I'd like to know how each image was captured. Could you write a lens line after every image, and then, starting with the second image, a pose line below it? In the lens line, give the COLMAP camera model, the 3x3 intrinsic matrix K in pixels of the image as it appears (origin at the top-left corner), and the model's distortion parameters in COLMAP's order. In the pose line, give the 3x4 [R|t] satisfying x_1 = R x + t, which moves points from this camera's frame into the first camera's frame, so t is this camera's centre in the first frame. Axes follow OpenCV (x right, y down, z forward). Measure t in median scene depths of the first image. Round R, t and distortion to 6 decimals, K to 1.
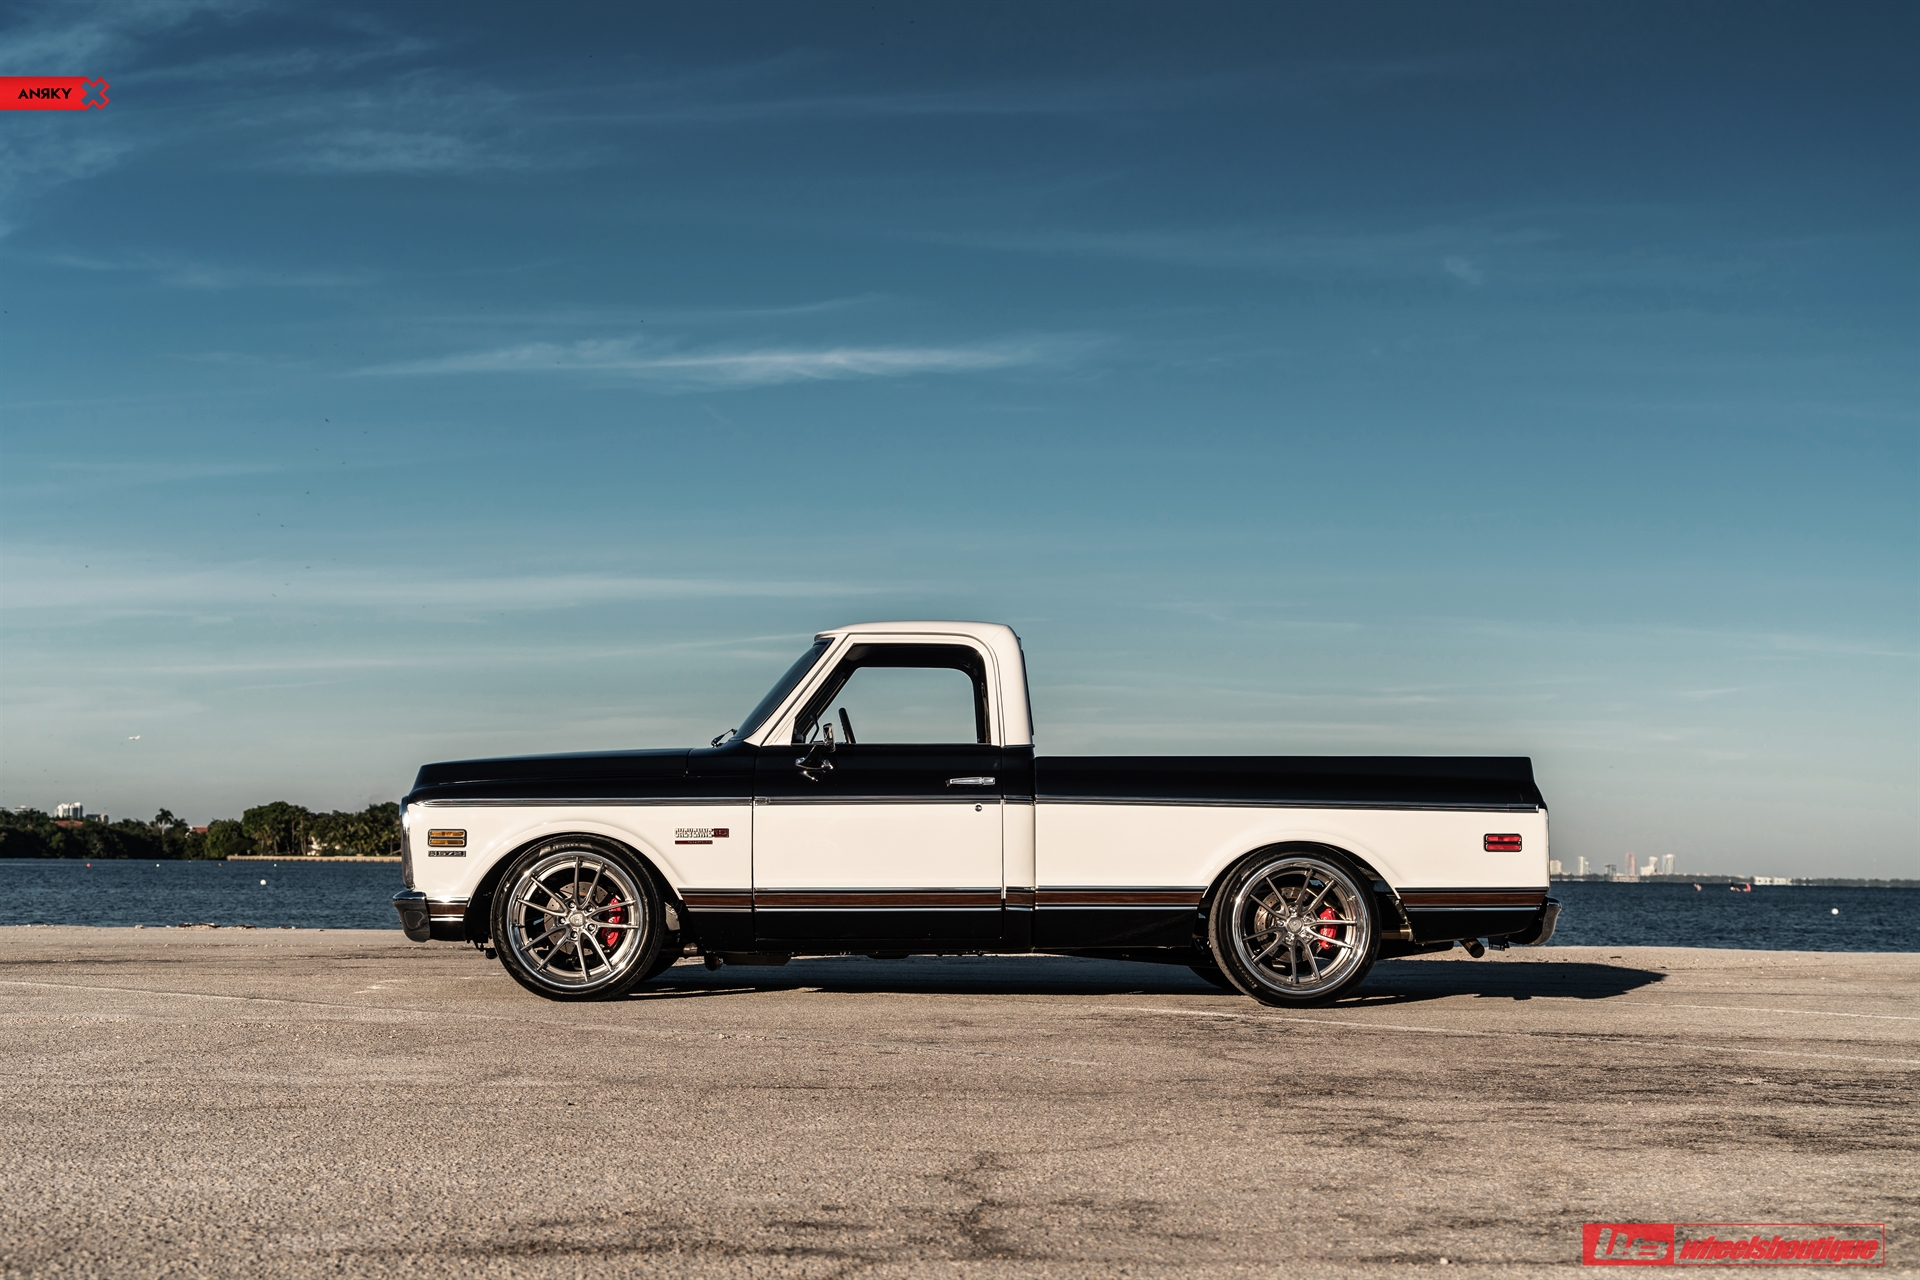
lens RADIAL K [[2751.6, 0, 960.0], [0, 2751.6, 640.0], [0, 0, 1]] dist [0.109356, 0.058926]
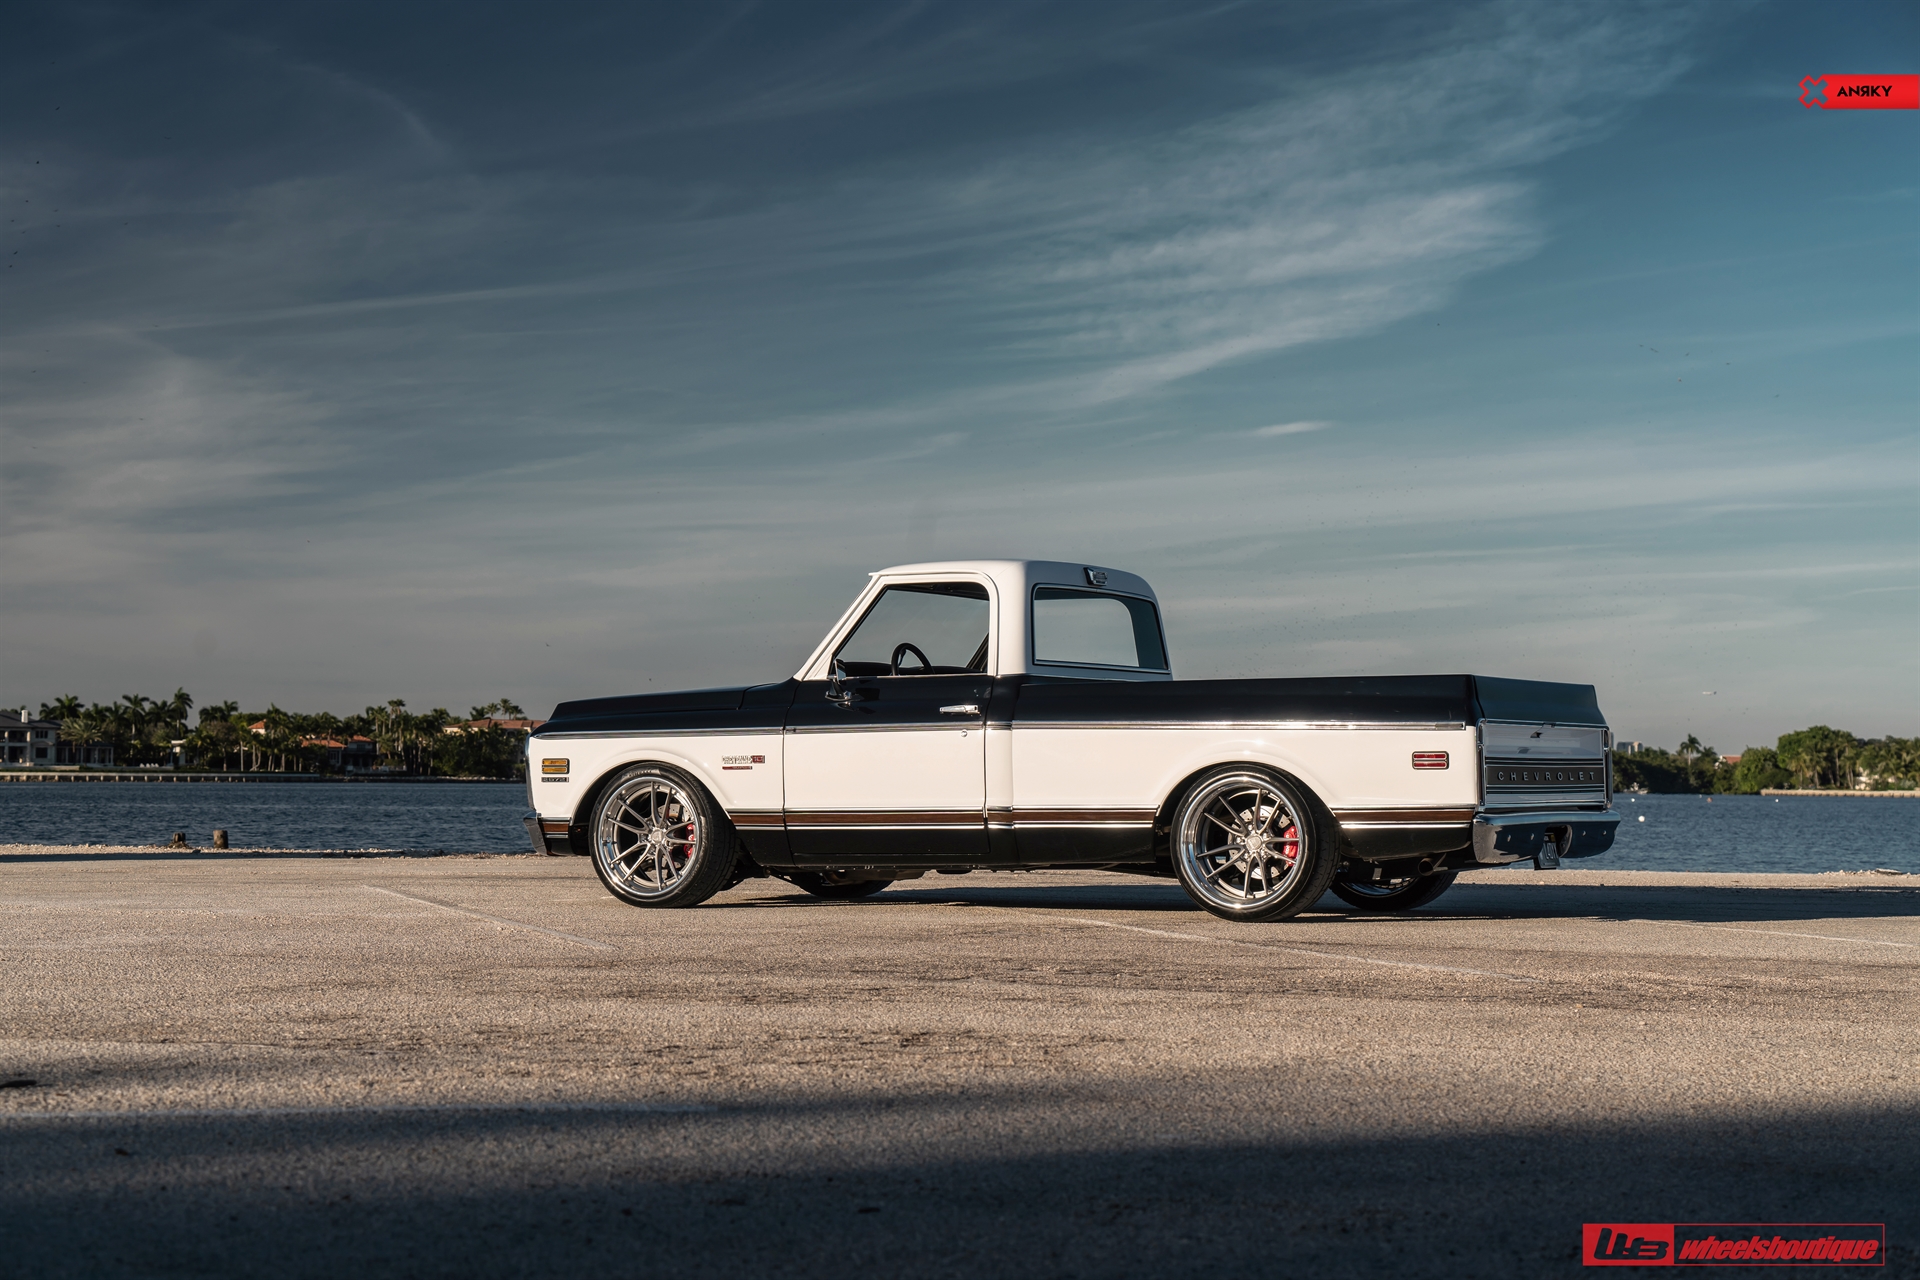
lens RADIAL K [[3267.0, 0, 960.0], [0, 3267.0, 640.0], [0, 0, 1]] dist [0.113188, -0.008444]
pose [[0.877272, -0.028330, -0.479156, 0.615711], [0.043690, 0.998826, 0.020935, -0.002484], [0.478001, -0.039300, 0.877480, -0.120548]]
